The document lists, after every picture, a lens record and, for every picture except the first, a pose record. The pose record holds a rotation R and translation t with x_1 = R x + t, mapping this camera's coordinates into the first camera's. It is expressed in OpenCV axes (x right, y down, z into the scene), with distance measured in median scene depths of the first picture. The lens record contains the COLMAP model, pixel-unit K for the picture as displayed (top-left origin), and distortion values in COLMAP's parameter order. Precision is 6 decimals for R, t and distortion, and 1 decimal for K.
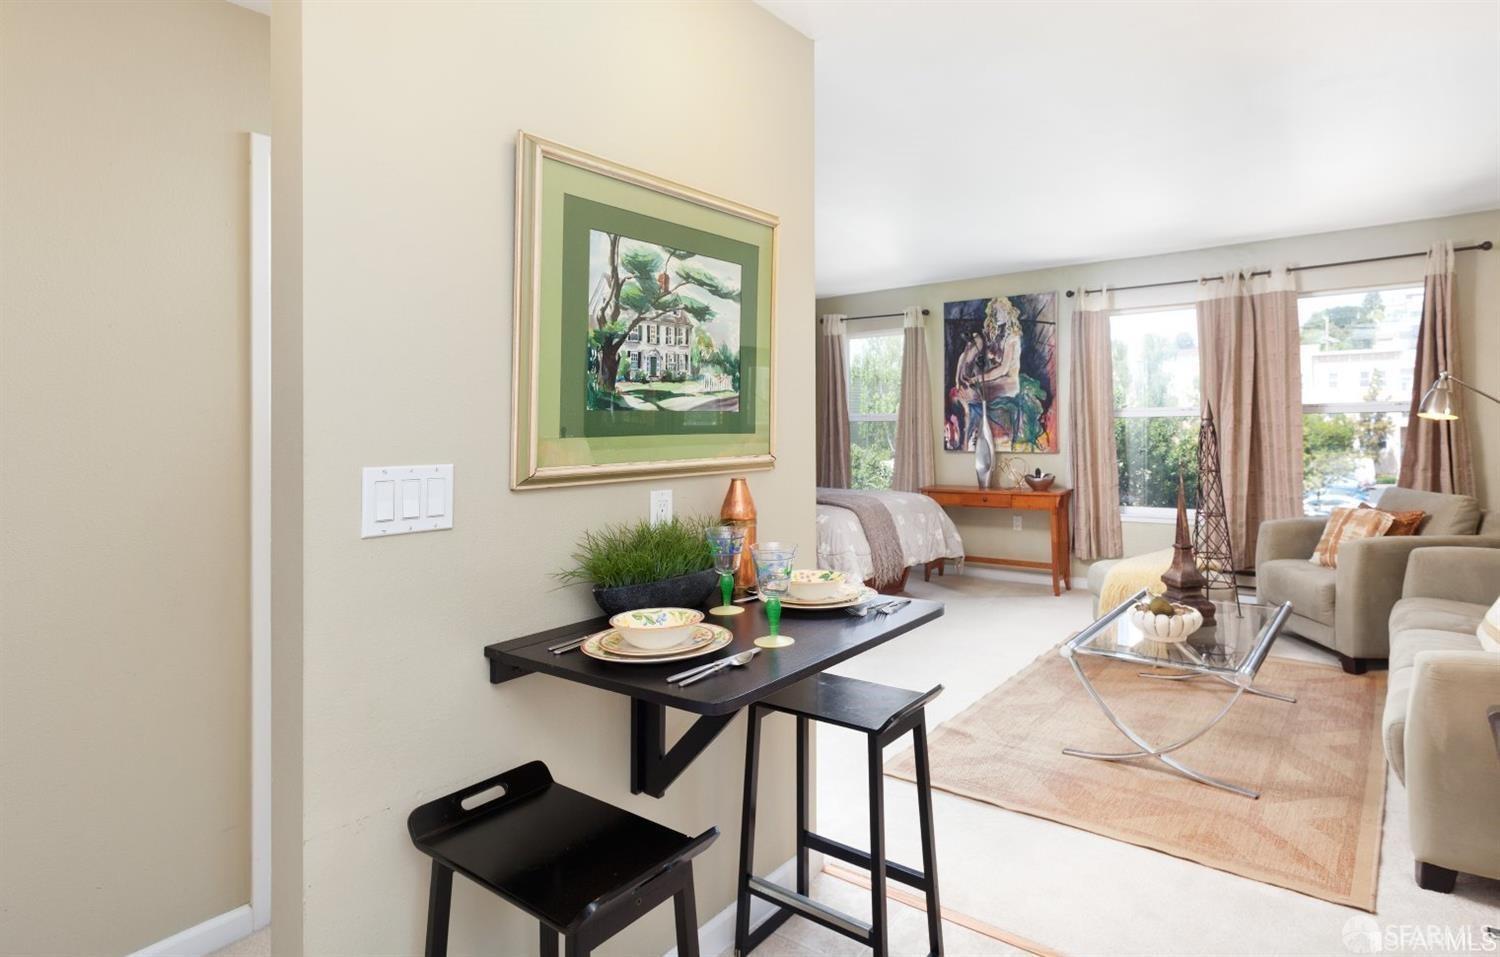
lens RADIAL K [[789.5, 0, 768.4], [0, 789.5, 427.7], [0, 0, 1]] dist [0.020202, 0.001722]
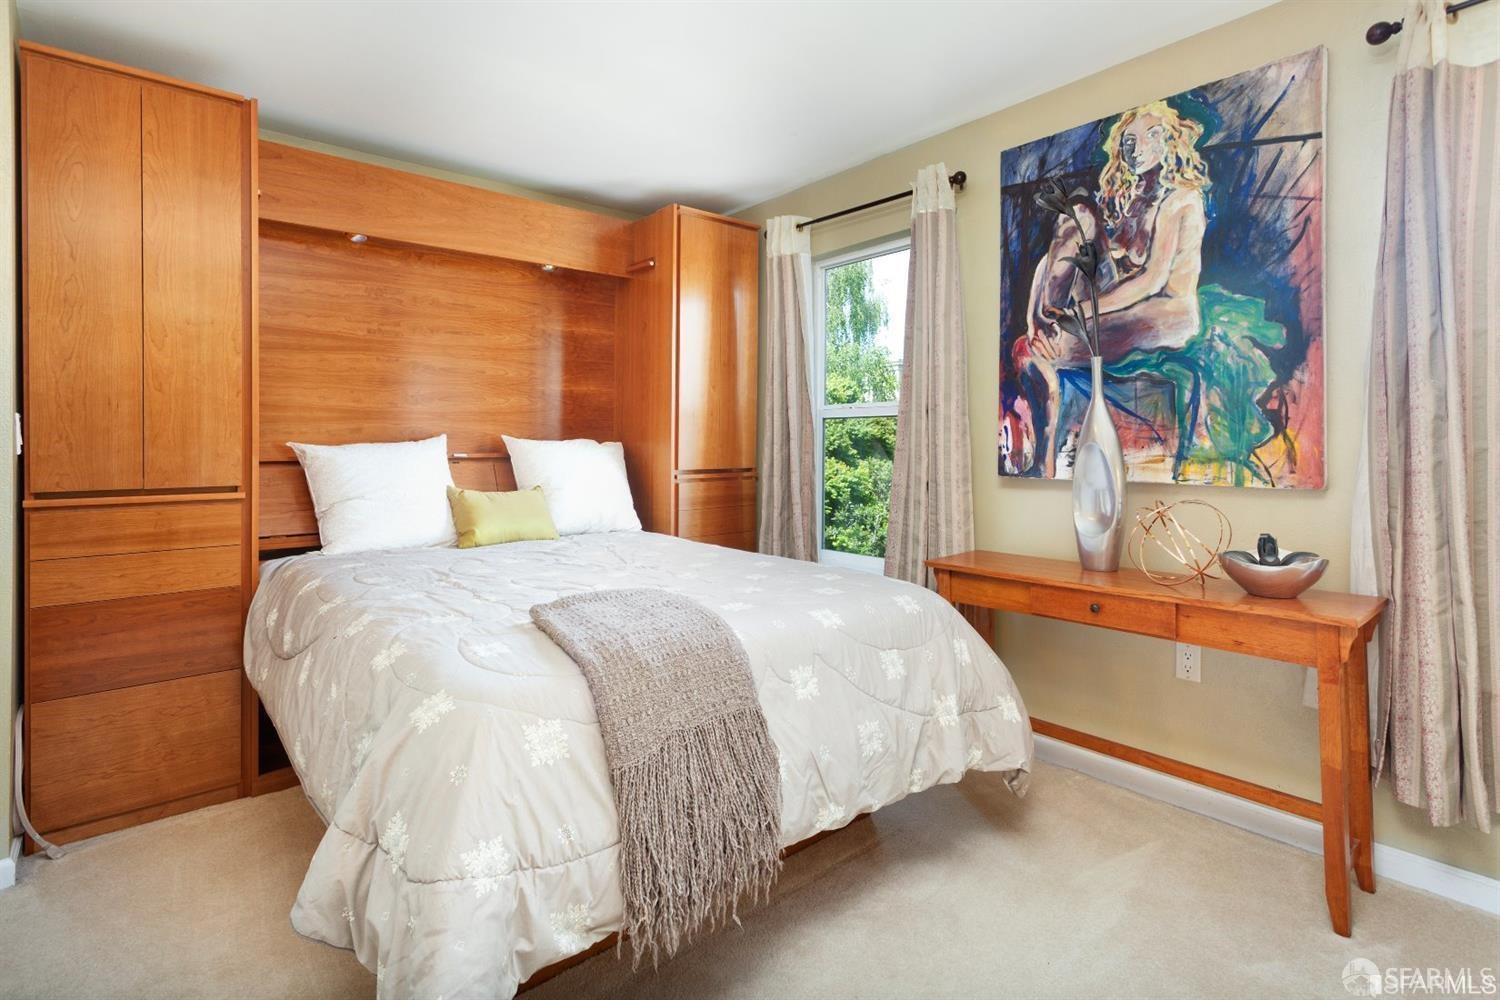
lens RADIAL K [[718.9, 0, 663.5], [0, 718.9, 438.4], [0, 0, 1]] dist [0.015229, -0.000578]
pose [[0.957253, 0.008790, -0.289119, 0.169200], [-0.011286, 0.999912, -0.006968, 0.012983], [0.289032, 0.009933, 0.957268, 0.585978]]
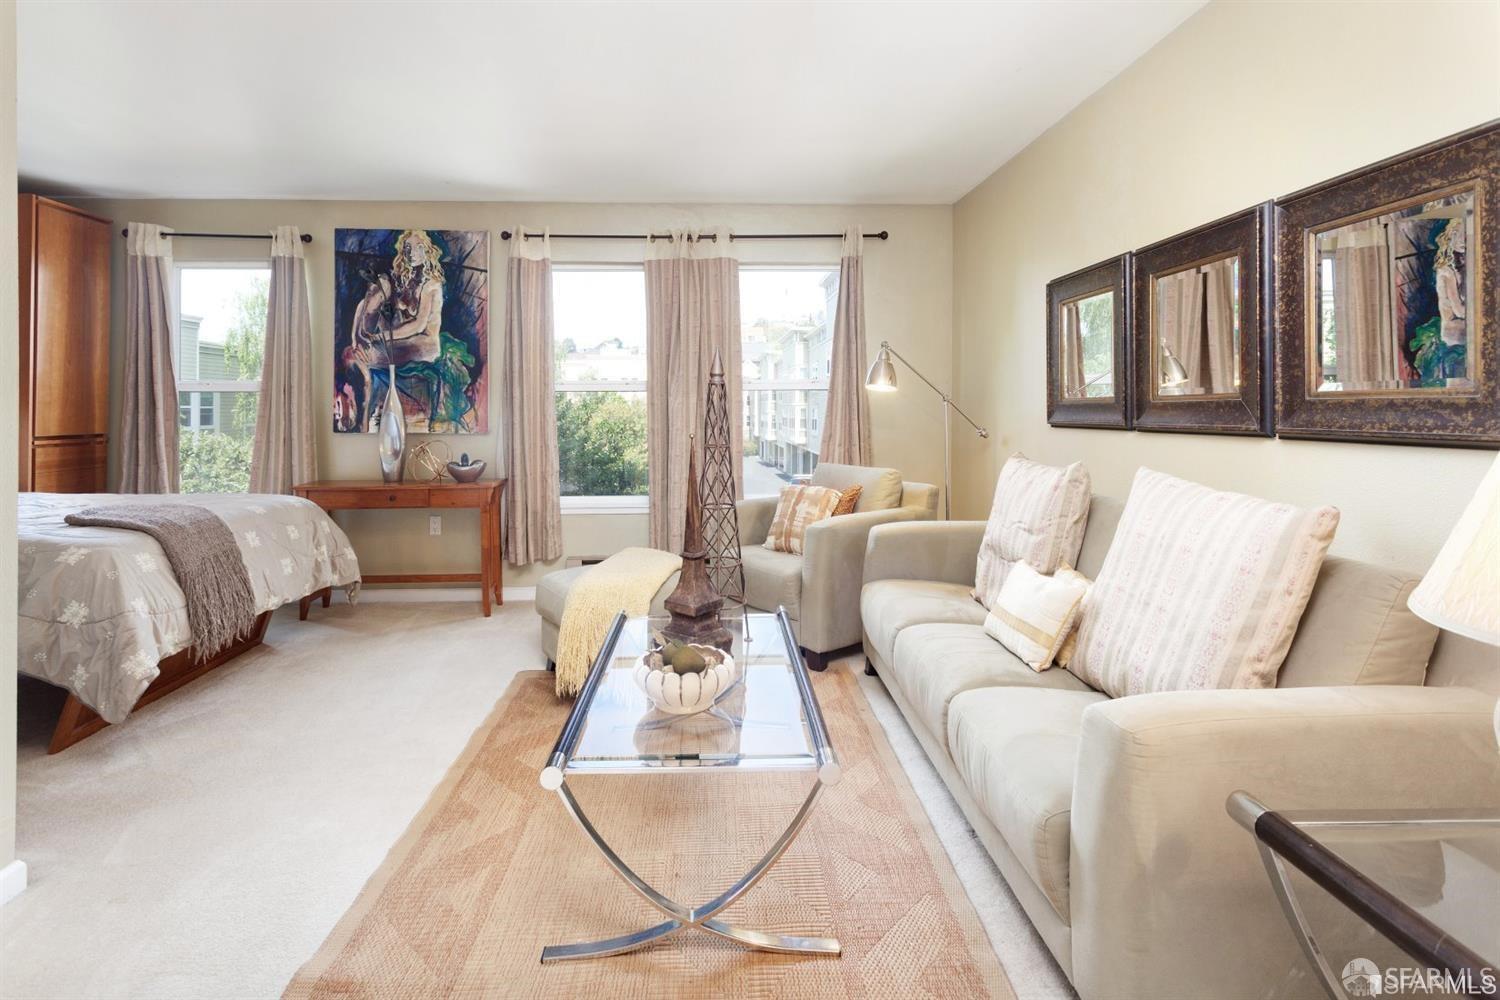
lens RADIAL K [[791.8, 0, 739.6], [0, 791.8, 412.6], [0, 0, 1]] dist [-0.001021, 0.003336]
pose [[0.774766, 0.010650, 0.632158, 0.056840], [-0.006652, 0.999940, -0.008694, 0.015243], [-0.632213, 0.002531, 0.774791, 0.220856]]
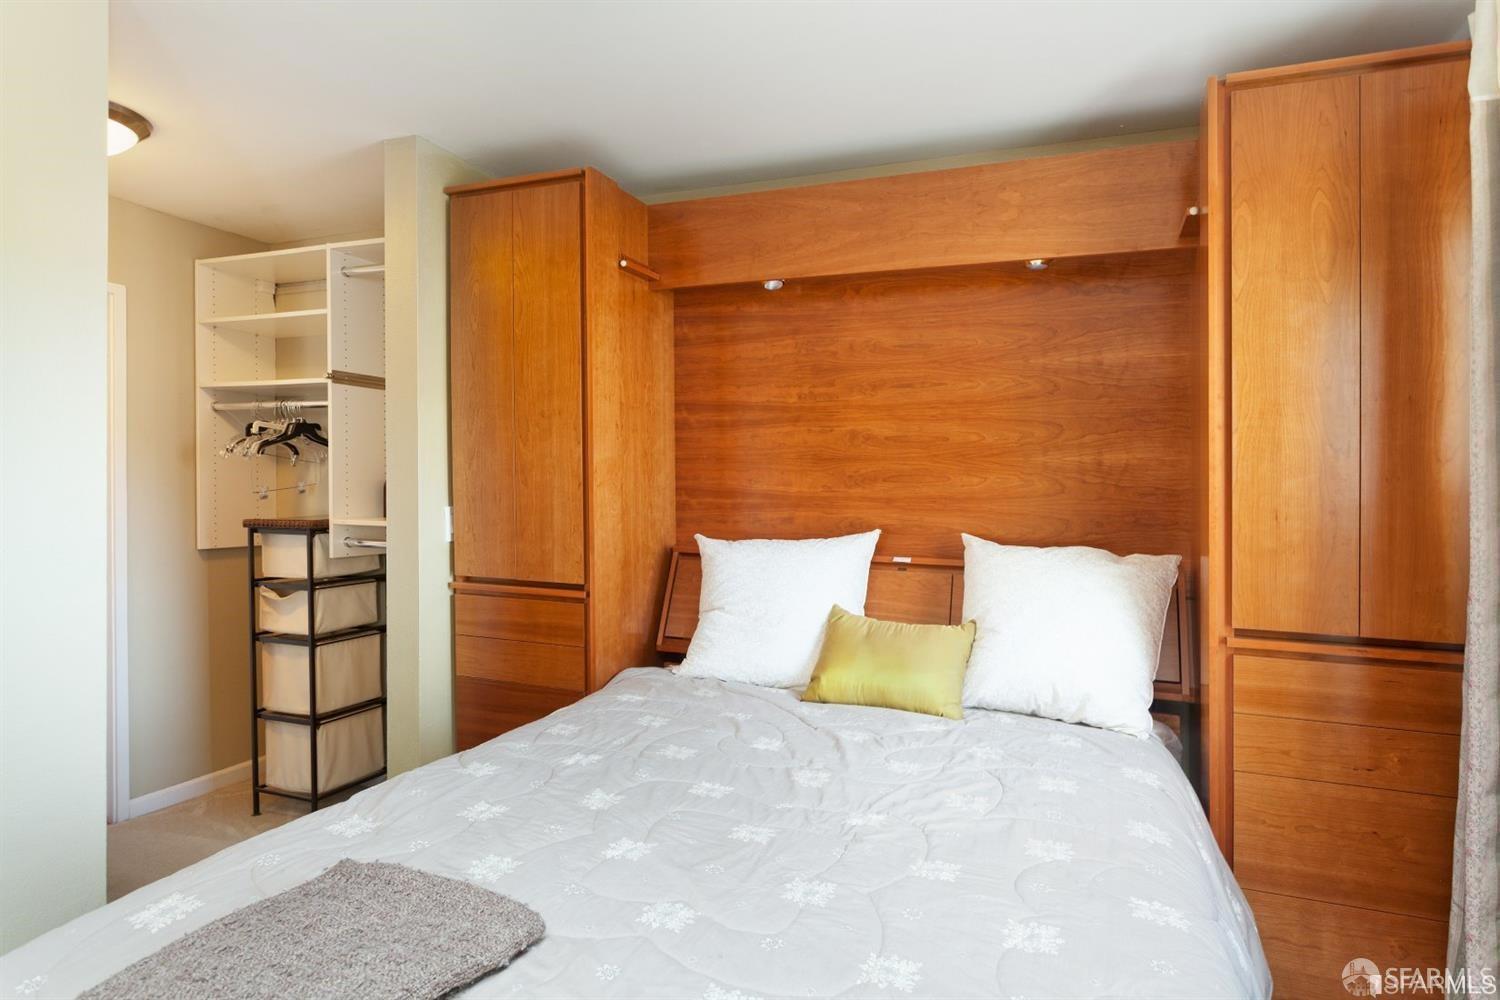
lens RADIAL K [[830.0, 0, 795.7], [0, 830.0, 486.3], [0, 0, 1]] dist [0.007898, -0.000957]
pose [[0.292245, 0.015724, -0.956214, 0.253313], [-0.024532, 0.999659, 0.008941, -0.012746], [0.956029, 0.020845, 0.292531, 0.828725]]
